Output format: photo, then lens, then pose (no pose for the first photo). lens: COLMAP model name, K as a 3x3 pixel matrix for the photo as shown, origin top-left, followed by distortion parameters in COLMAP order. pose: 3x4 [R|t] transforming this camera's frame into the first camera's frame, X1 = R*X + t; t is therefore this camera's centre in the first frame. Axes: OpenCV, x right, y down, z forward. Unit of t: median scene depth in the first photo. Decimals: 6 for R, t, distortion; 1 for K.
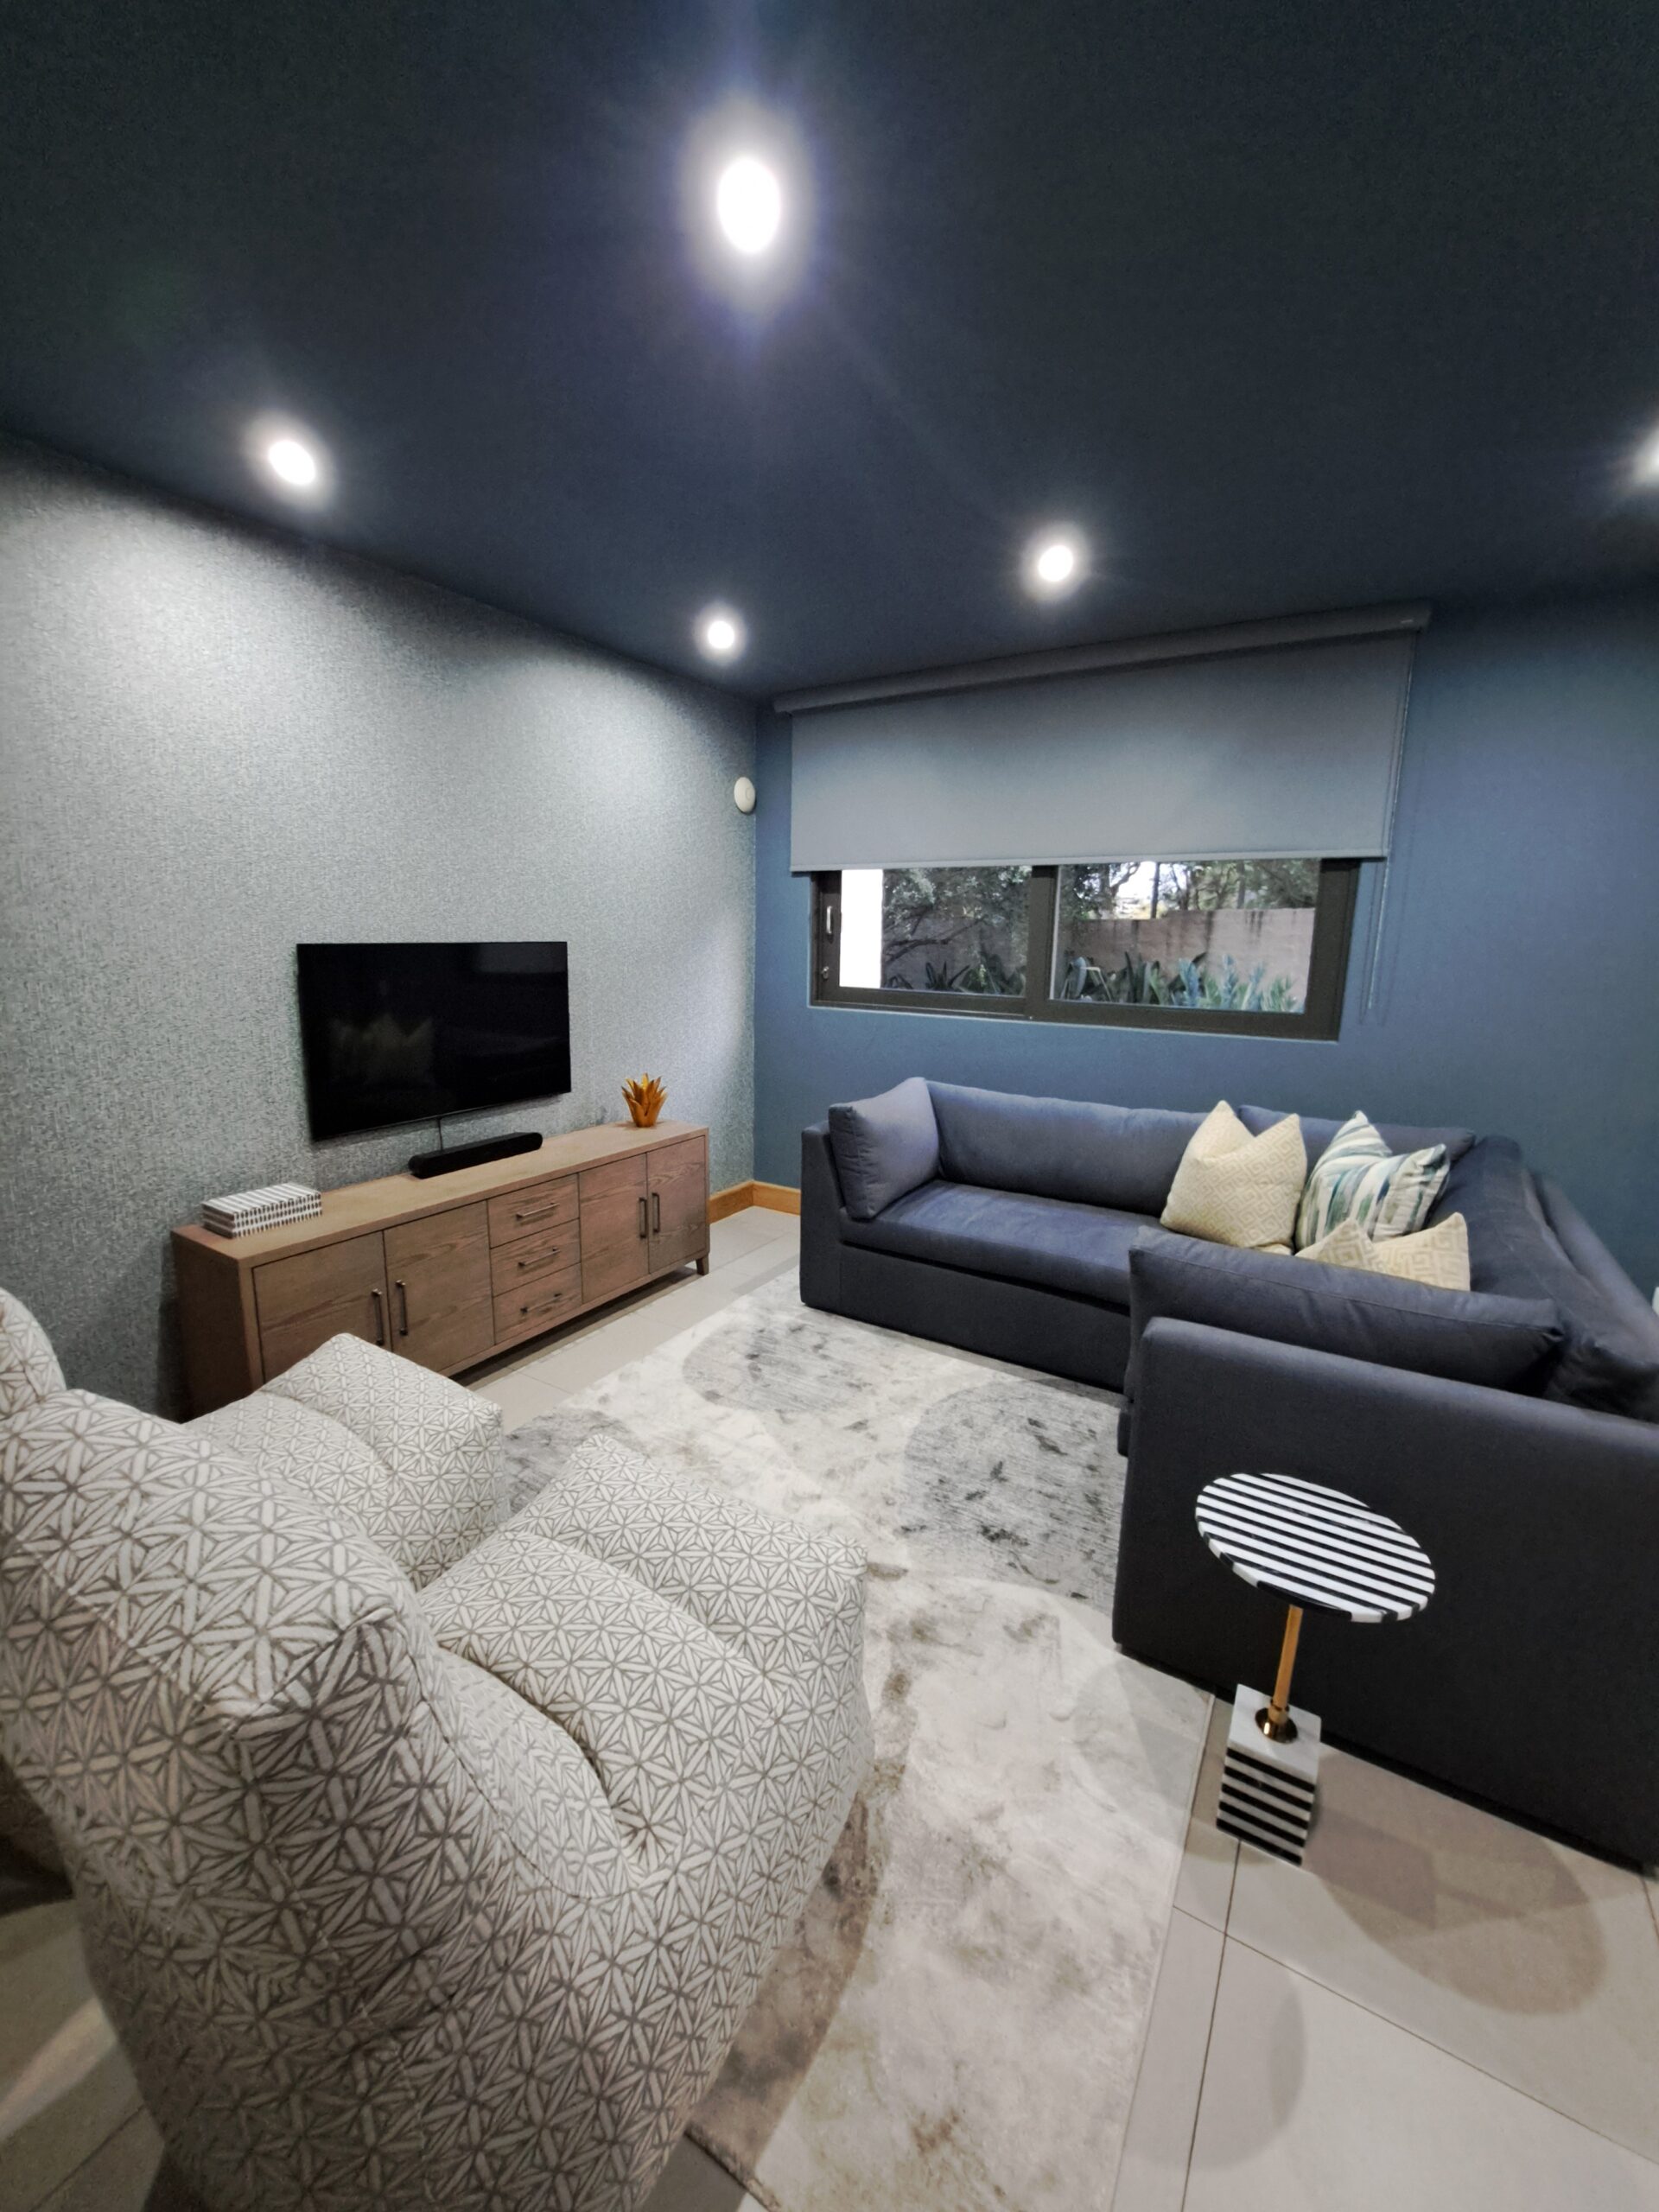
lens RADIAL K [[886.5, 0, 830.4], [0, 886.5, 1103.2], [0, 0, 1]] dist [-0.001401, -0.000152]
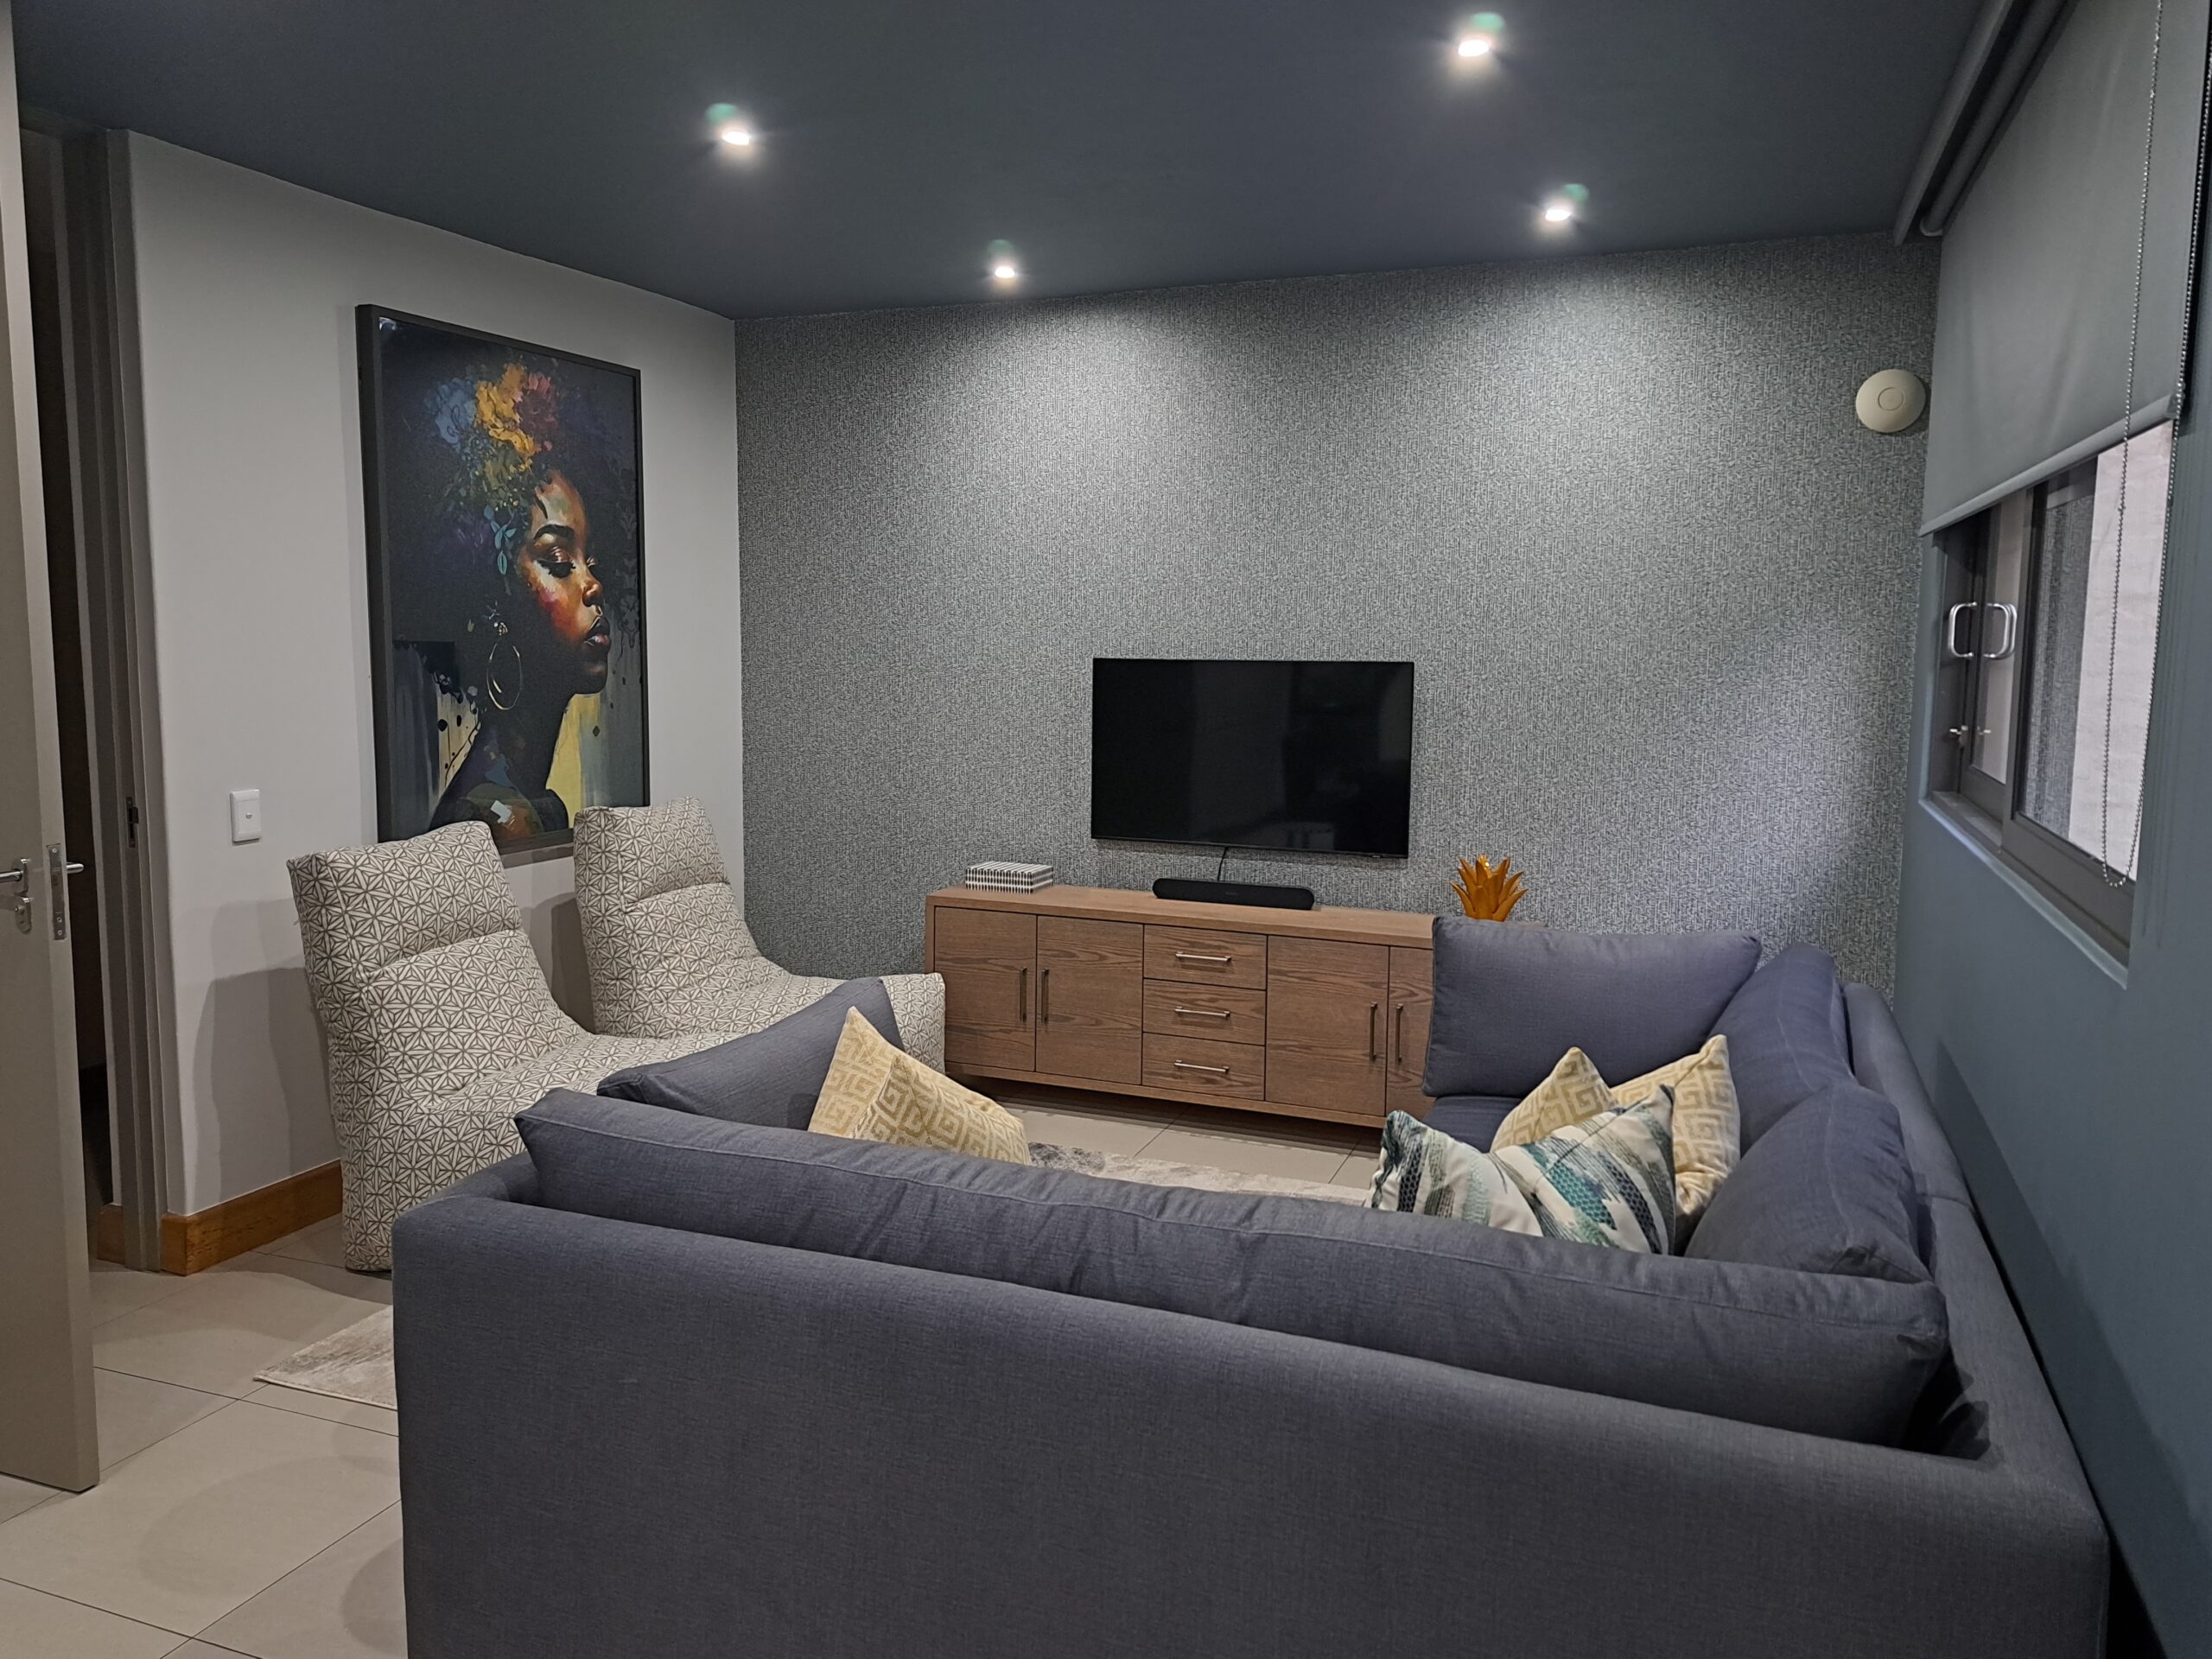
lens RADIAL K [[1590.8, 0, 1107.3], [0, 1590.8, 823.0], [0, 0, 1]] dist [0.005215, 0.000151]
pose [[0.171803, 0.097758, -0.980269, 1.192079], [-0.201962, 0.977424, 0.062078, -0.089448], [0.964207, 0.187312, 0.187668, 0.587228]]
